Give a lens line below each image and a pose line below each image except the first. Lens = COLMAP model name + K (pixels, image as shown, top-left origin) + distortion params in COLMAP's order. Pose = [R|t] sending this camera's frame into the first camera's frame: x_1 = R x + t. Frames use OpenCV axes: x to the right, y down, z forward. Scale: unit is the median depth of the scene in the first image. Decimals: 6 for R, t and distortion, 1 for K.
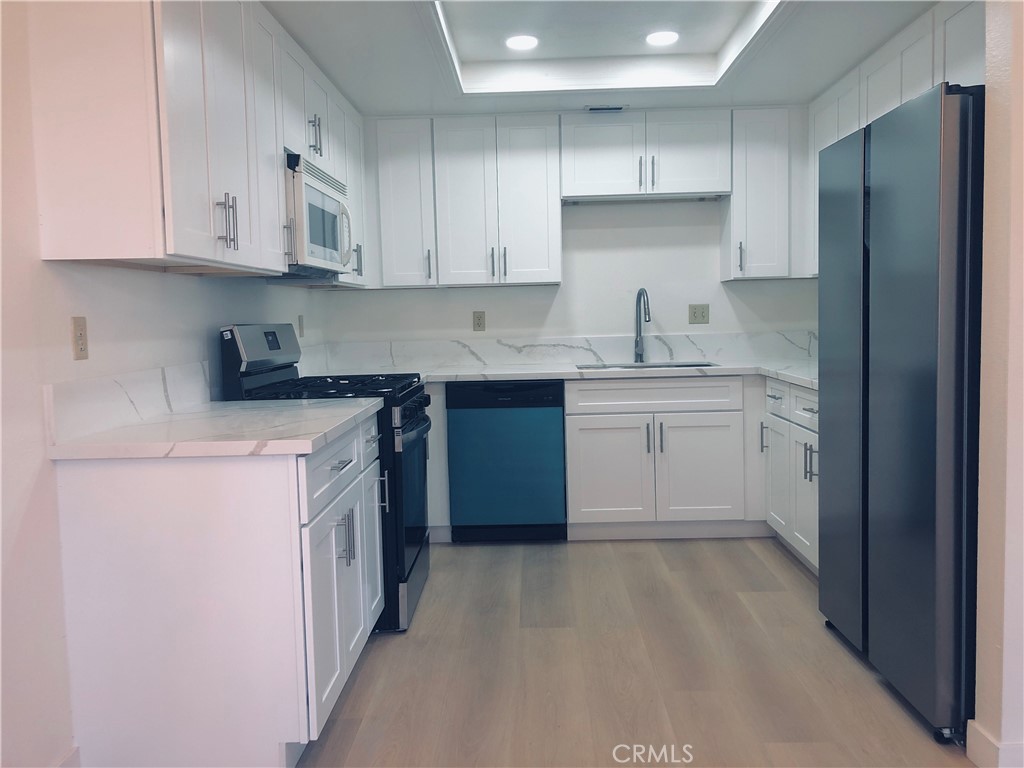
lens RADIAL K [[825.8, 0, 512.0], [0, 825.8, 384.0], [0, 0, 1]] dist [0.053985, -0.080493]
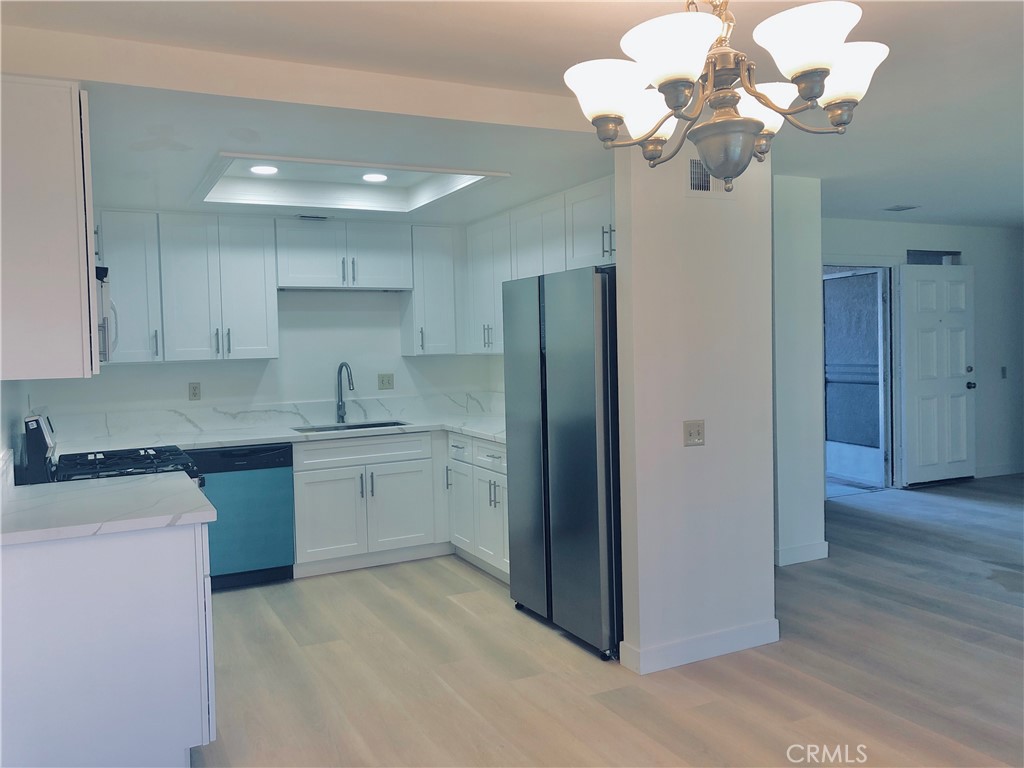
lens RADIAL K [[825.8, 0, 512.0], [0, 825.8, 384.0], [0, 0, 1]] dist [0.053985, -0.080493]
pose [[0.880900, -0.022349, 0.472774, -0.213839], [0.043884, 0.998438, -0.034569, -0.032620], [-0.471263, 0.051199, 0.880505, -0.198704]]
